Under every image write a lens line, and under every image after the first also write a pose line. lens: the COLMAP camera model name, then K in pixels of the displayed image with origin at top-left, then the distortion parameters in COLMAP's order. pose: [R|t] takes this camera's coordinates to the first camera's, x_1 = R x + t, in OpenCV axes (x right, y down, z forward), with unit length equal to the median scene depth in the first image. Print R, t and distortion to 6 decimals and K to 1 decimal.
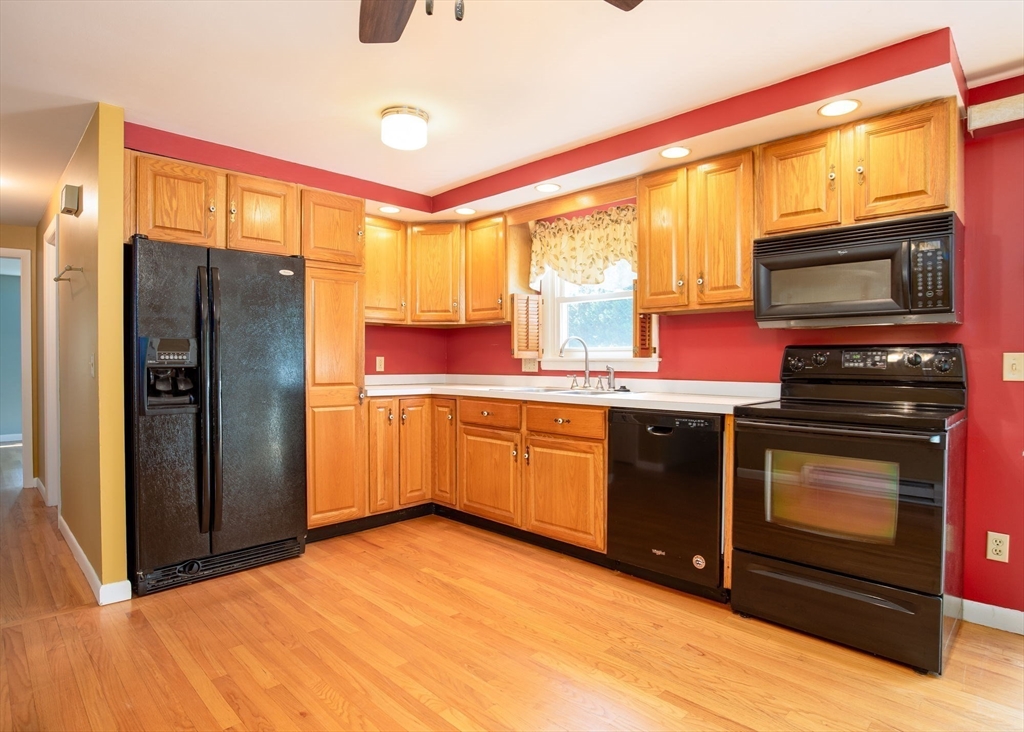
lens RADIAL K [[573.3, 0, 485.2], [0, 573.3, 367.8], [0, 0, 1]] dist [-0.040224, 0.020282]
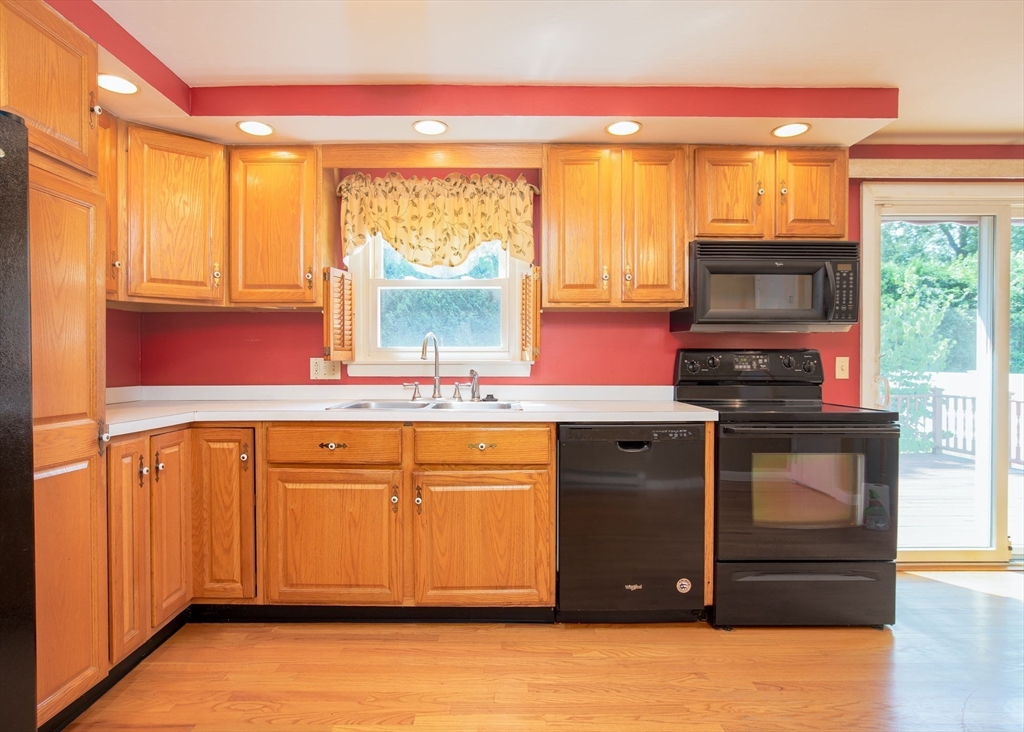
lens RADIAL K [[573.3, 0, 485.2], [0, 573.3, 367.8], [0, 0, 1]] dist [-0.040224, 0.020282]
pose [[0.684465, -0.011627, 0.728953, -0.402709], [0.010914, 0.999924, 0.005702, -0.012779], [-0.728964, 0.004053, 0.684540, 0.488306]]
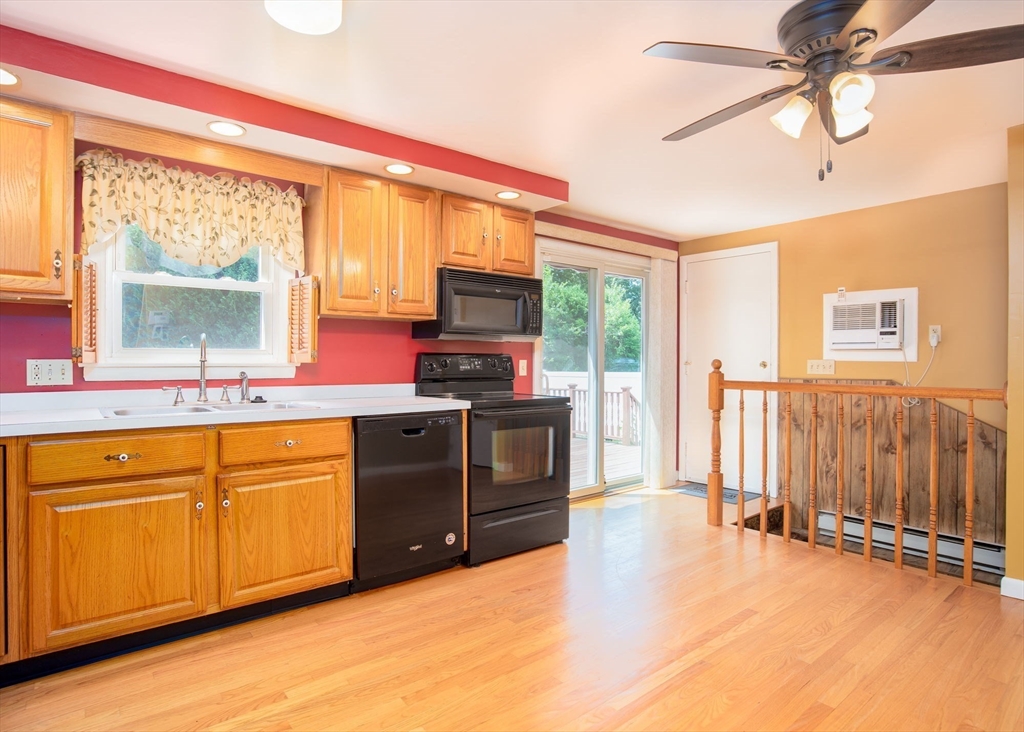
lens RADIAL K [[586.3, 0, 512.0], [0, 586.3, 366.0], [0, 0, 1]] dist [-0.058195, 0.028808]
pose [[0.054318, -0.009910, 0.998475, -0.647622], [0.012542, 0.999879, 0.009242, -0.017145], [-0.998445, 0.012021, 0.054436, 0.646956]]
